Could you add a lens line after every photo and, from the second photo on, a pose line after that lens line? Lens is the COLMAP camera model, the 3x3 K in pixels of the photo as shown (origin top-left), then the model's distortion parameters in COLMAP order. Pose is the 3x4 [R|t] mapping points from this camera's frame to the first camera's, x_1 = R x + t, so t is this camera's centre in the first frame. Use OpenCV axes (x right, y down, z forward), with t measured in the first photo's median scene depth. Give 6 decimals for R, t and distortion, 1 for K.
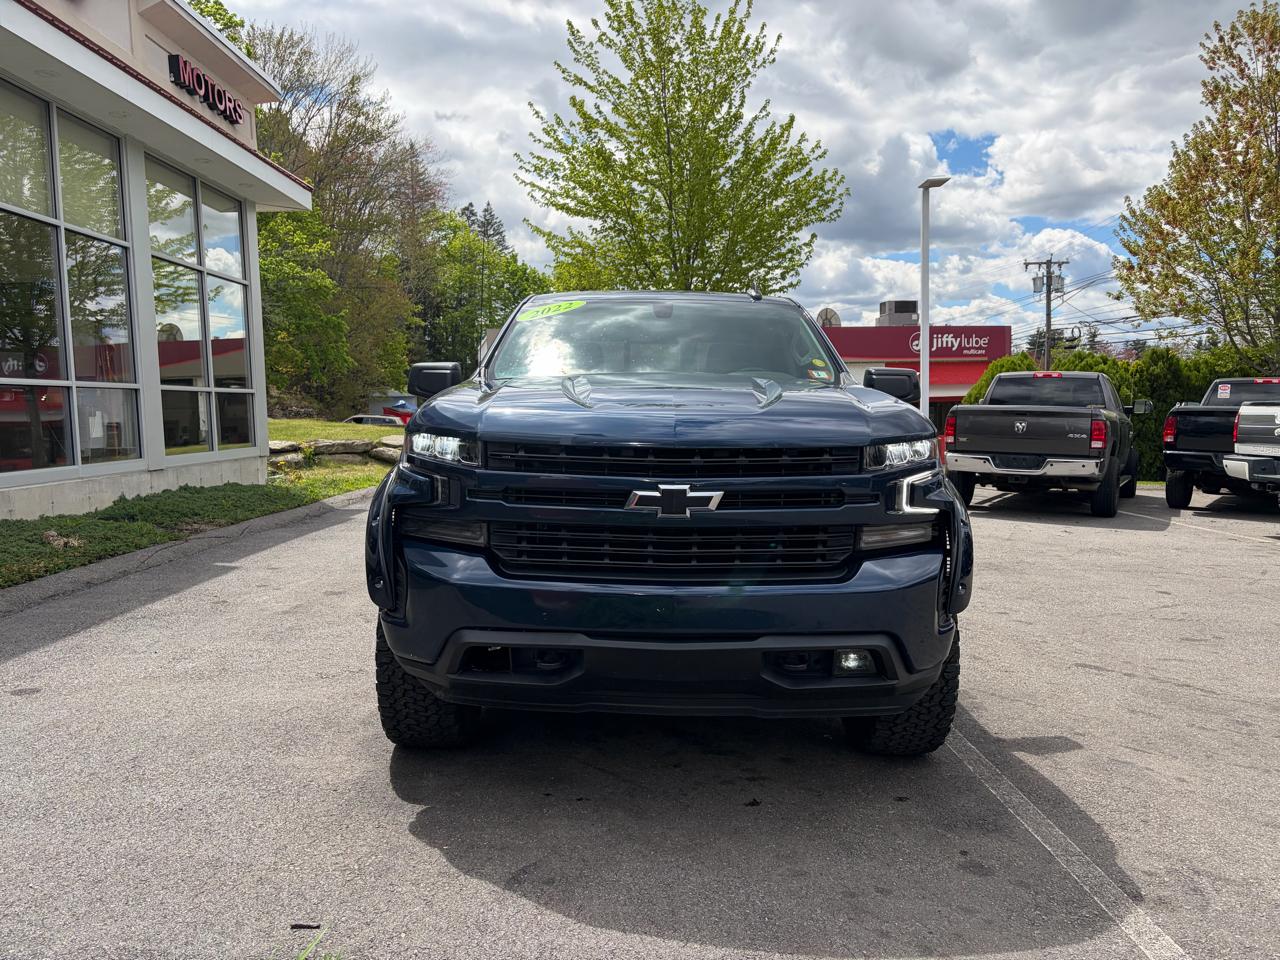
lens RADIAL K [[962.7, 0, 645.0], [0, 962.7, 494.4], [0, 0, 1]] dist [0.047448, -0.045004]
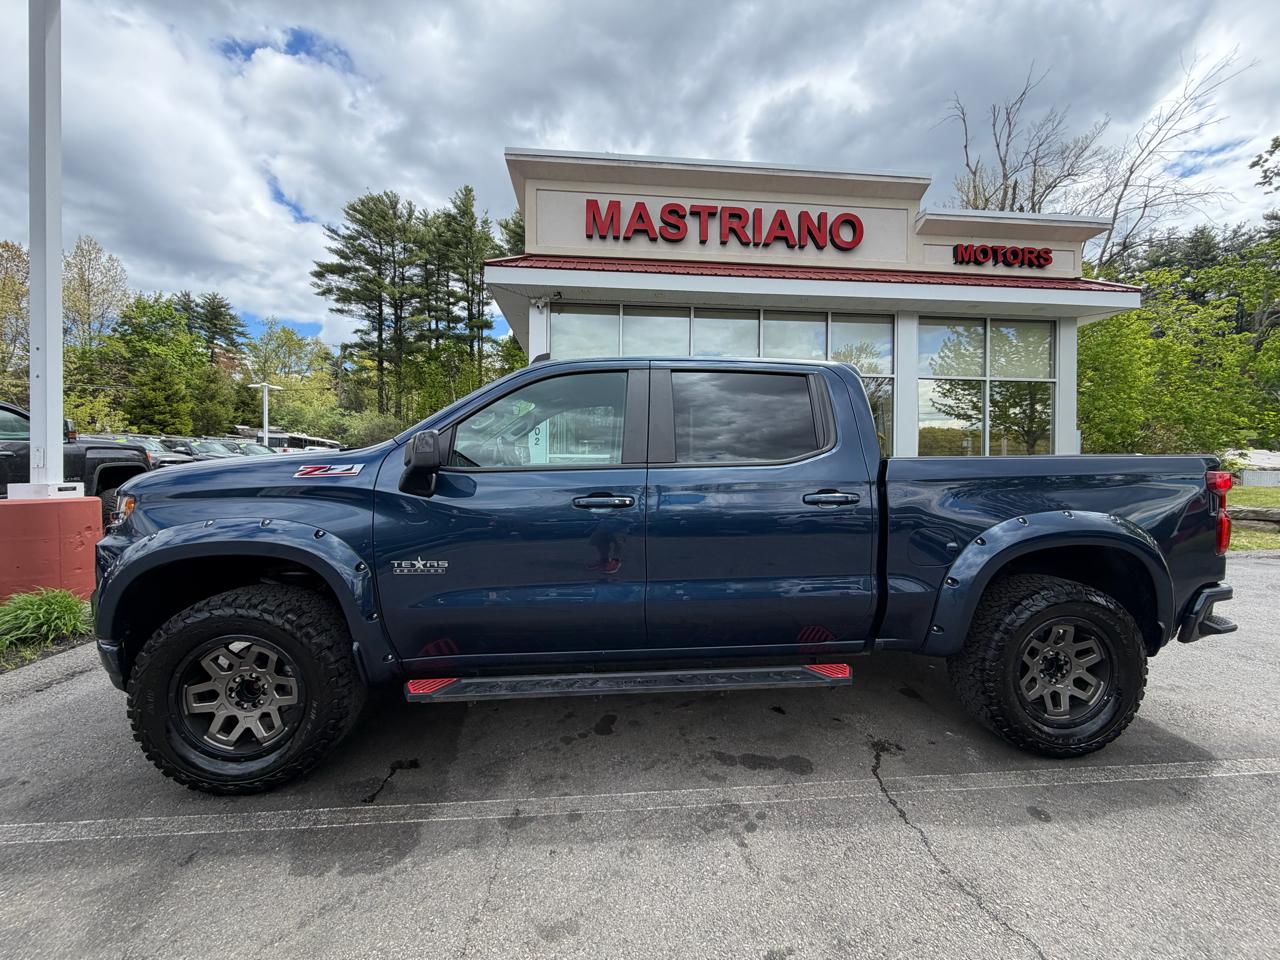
lens RADIAL K [[508.6, 0, 634.2], [0, 508.6, 483.6], [0, 0, 1]] dist [-0.000435, -0.000017]
pose [[0.071893, 0.032133, -0.996895, 0.398376], [-0.099016, 0.994774, 0.024924, -0.062869], [0.992485, 0.096916, 0.074699, 0.634381]]
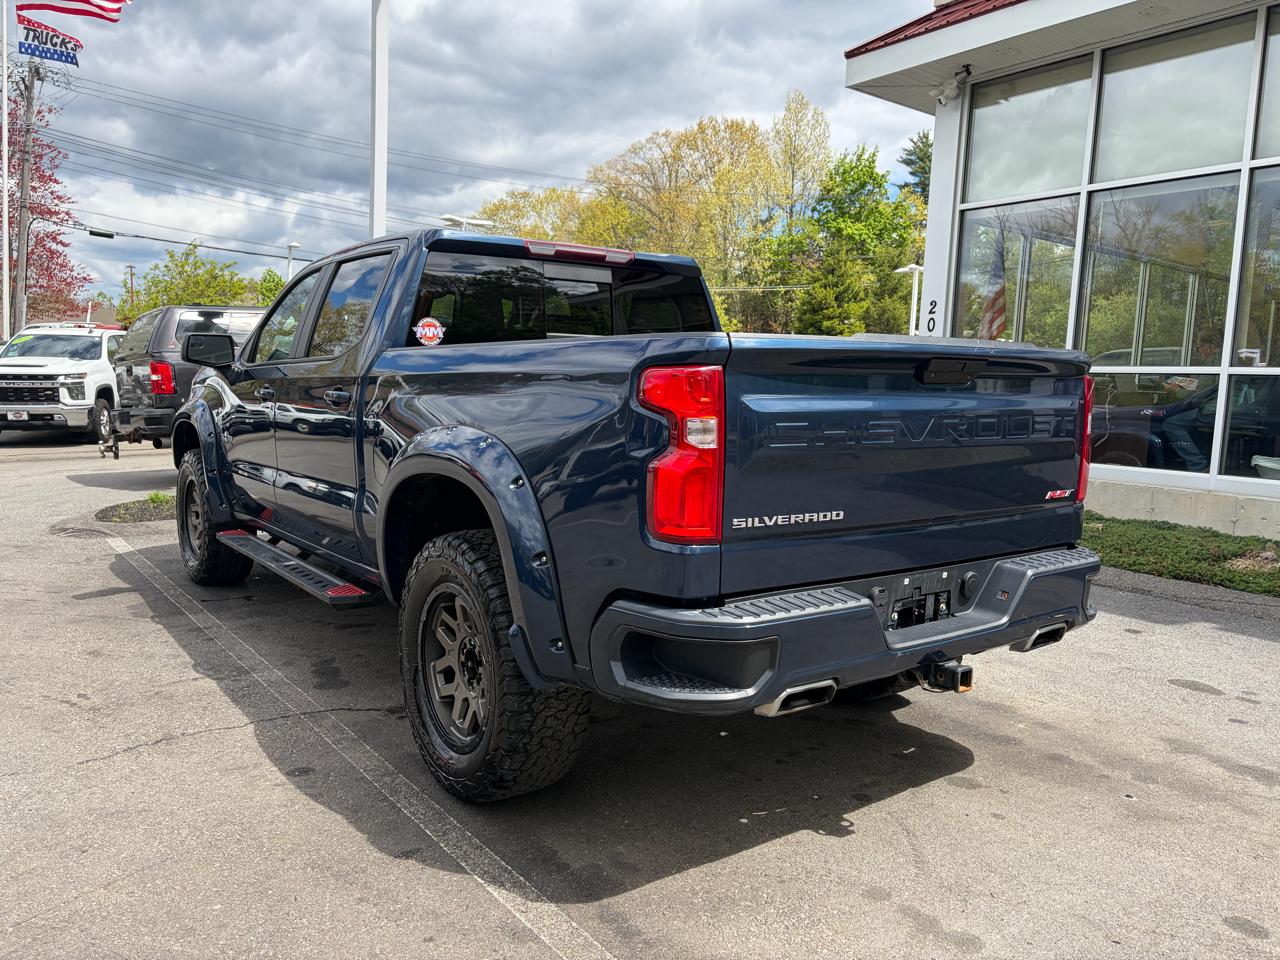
lens RADIAL K [[962.7, 0, 640.9], [0, 962.7, 483.2], [0, 0, 1]] dist [0.047448, -0.045004]
pose [[-0.812570, 0.033760, -0.581886, 0.283350], [-0.086518, 0.980276, 0.177691, -0.113900], [0.576407, 0.194730, -0.793621, 1.238856]]
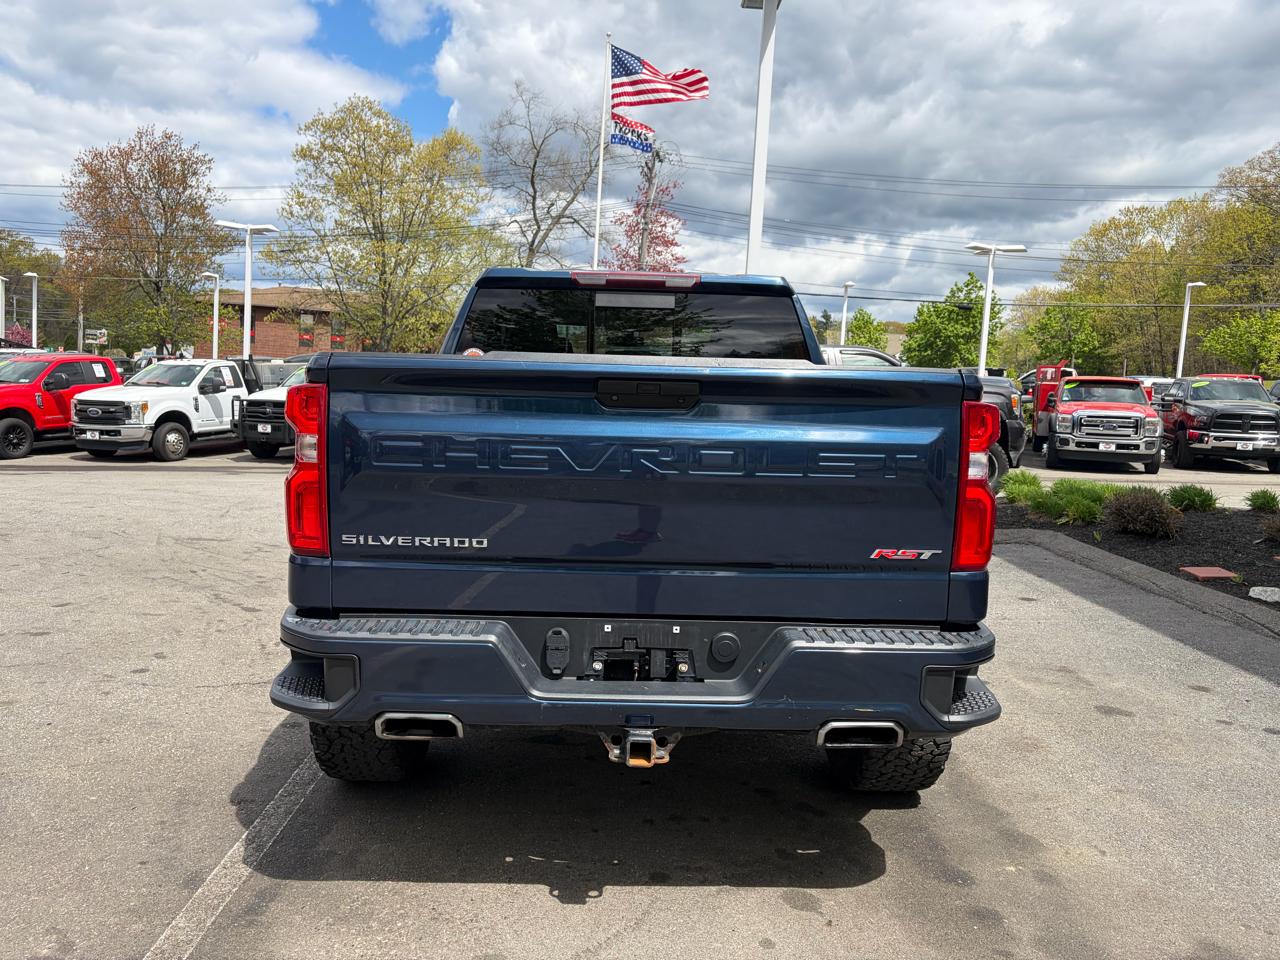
lens RADIAL K [[962.7, 0, 635.2], [0, 962.7, 480.8], [0, 0, 1]] dist [0.047448, -0.045004]
pose [[-0.999006, -0.041235, -0.016906, 0.013129], [-0.043621, 0.982446, 0.181373, -0.127956], [0.009130, 0.181931, -0.983269, 1.315996]]
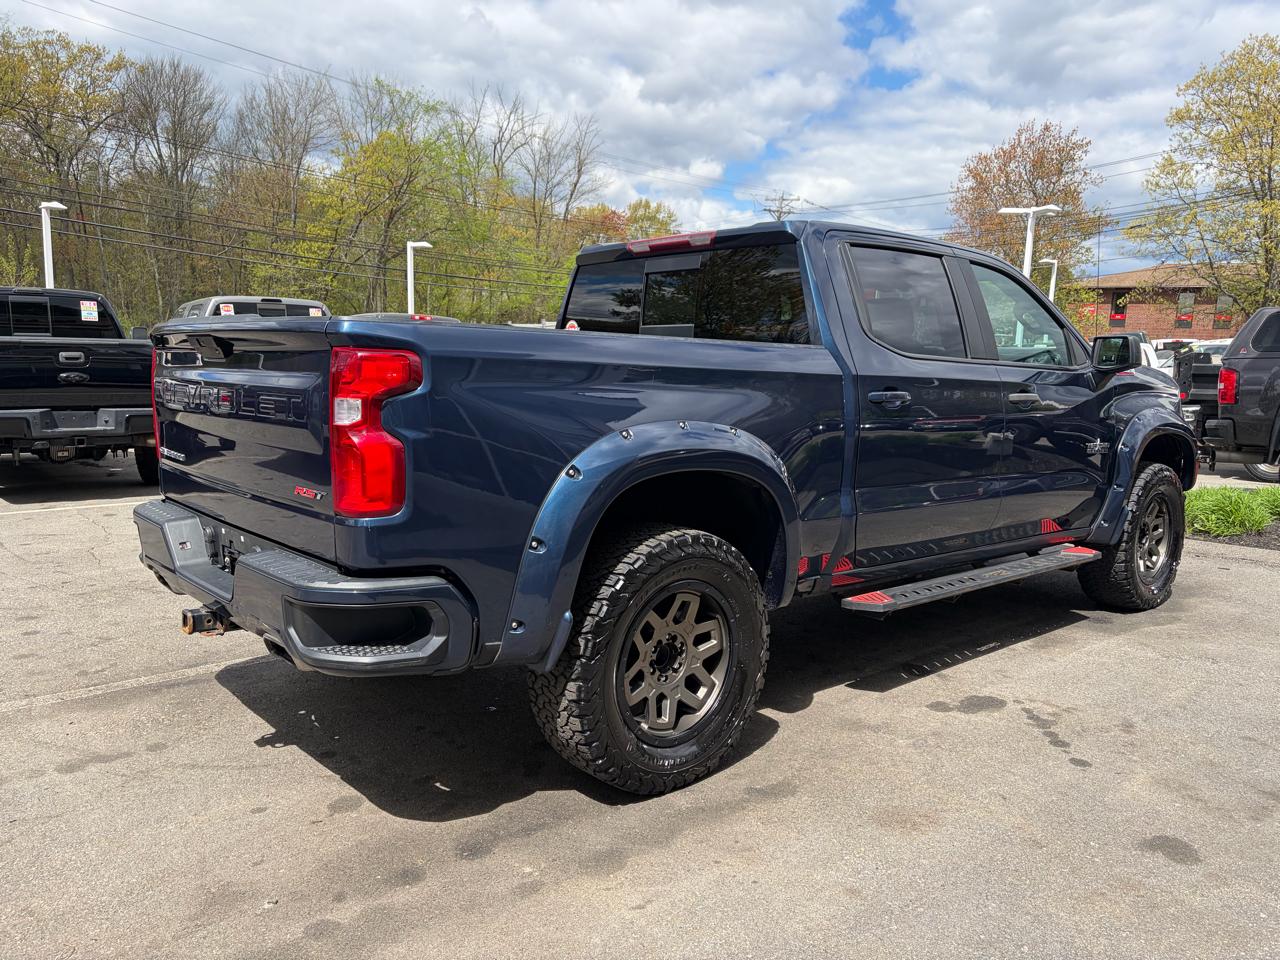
lens RADIAL K [[962.7, 0, 649.4], [0, 962.7, 474.4], [0, 0, 1]] dist [0.047448, -0.045004]
pose [[-0.653745, -0.114754, 0.747964, -0.383760], [0.042865, 0.981232, 0.188009, -0.116651], [-0.755500, 0.154972, -0.636556, 1.147299]]
